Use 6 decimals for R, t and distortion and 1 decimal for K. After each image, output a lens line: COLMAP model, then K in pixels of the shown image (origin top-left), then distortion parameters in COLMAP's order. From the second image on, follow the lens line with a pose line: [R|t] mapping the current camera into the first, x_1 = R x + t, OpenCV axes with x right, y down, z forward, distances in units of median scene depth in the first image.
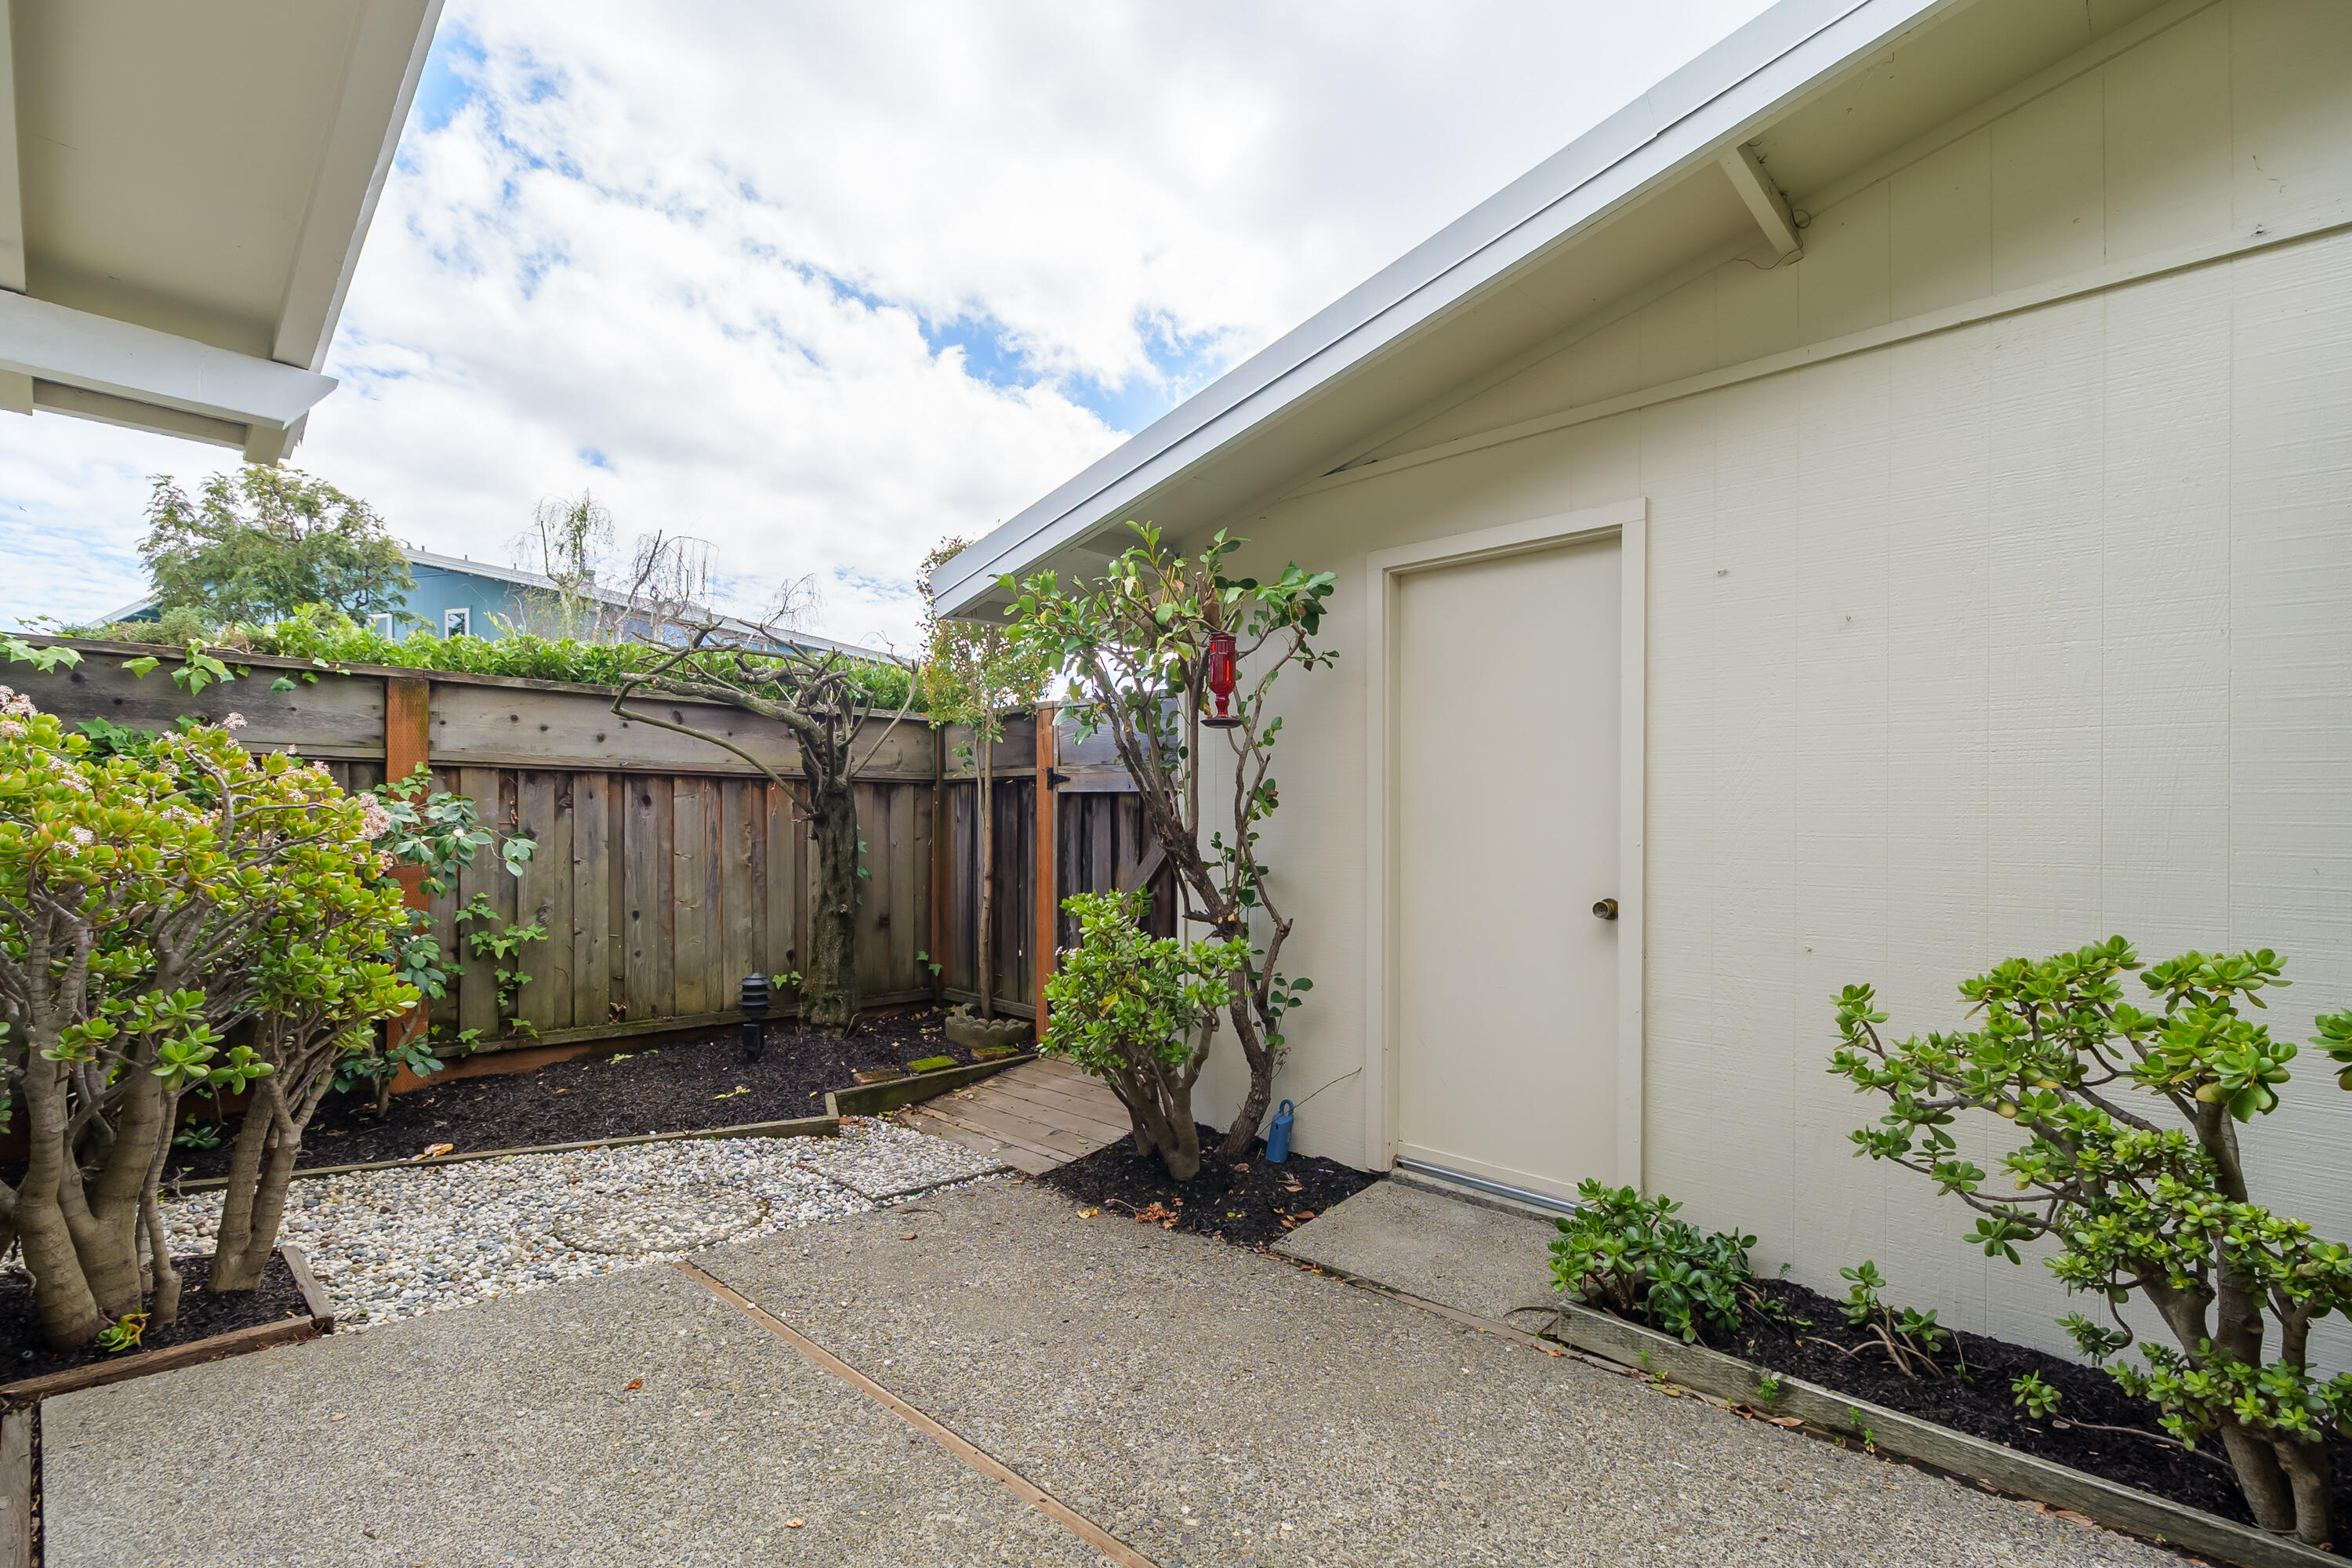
lens RADIAL K [[1068.2, 0, 1140.5], [0, 1068.2, 844.2], [0, 0, 1]] dist [-0.000884, -0.001037]
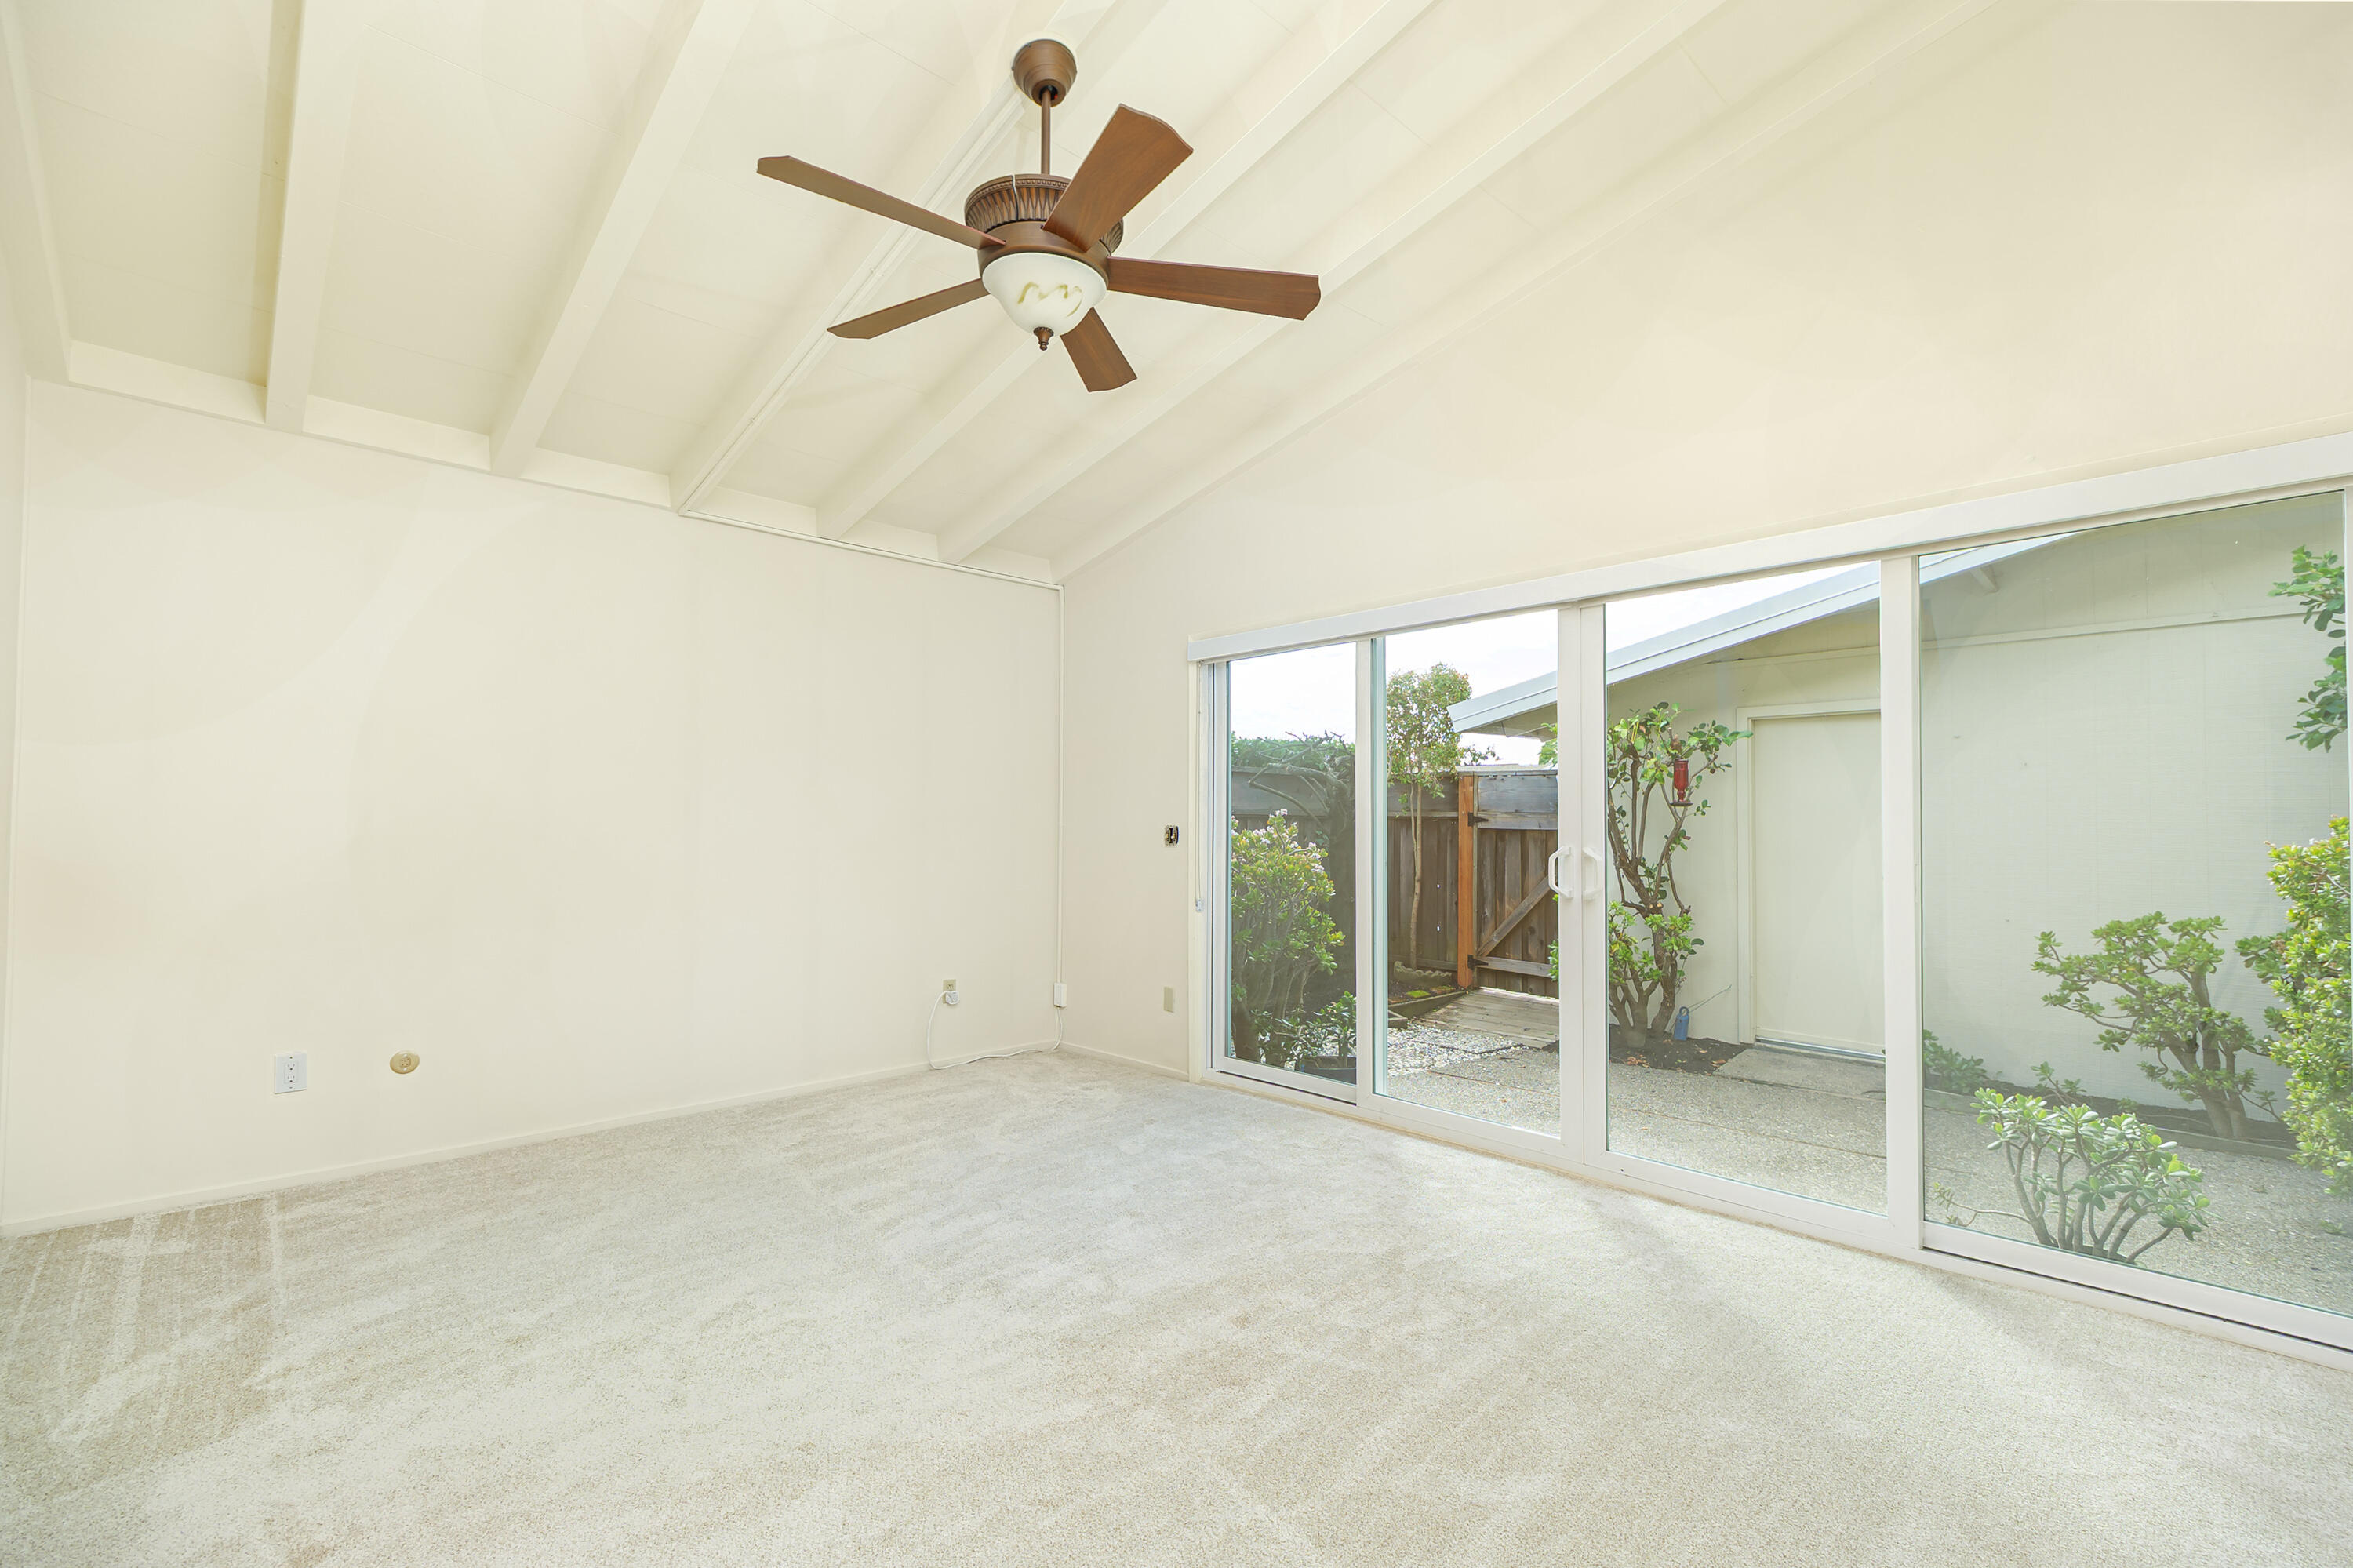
lens RADIAL K [[997.7, 0, 1176.3], [0, 997.7, 814.1], [0, 0, 1]] dist [-0.000010, 0.000042]
pose [[0.999112, 0.004536, -0.041889, -1.196163], [-0.005822, 0.999514, -0.030626, -0.052893], [0.041730, 0.030843, 0.998653, -1.337040]]
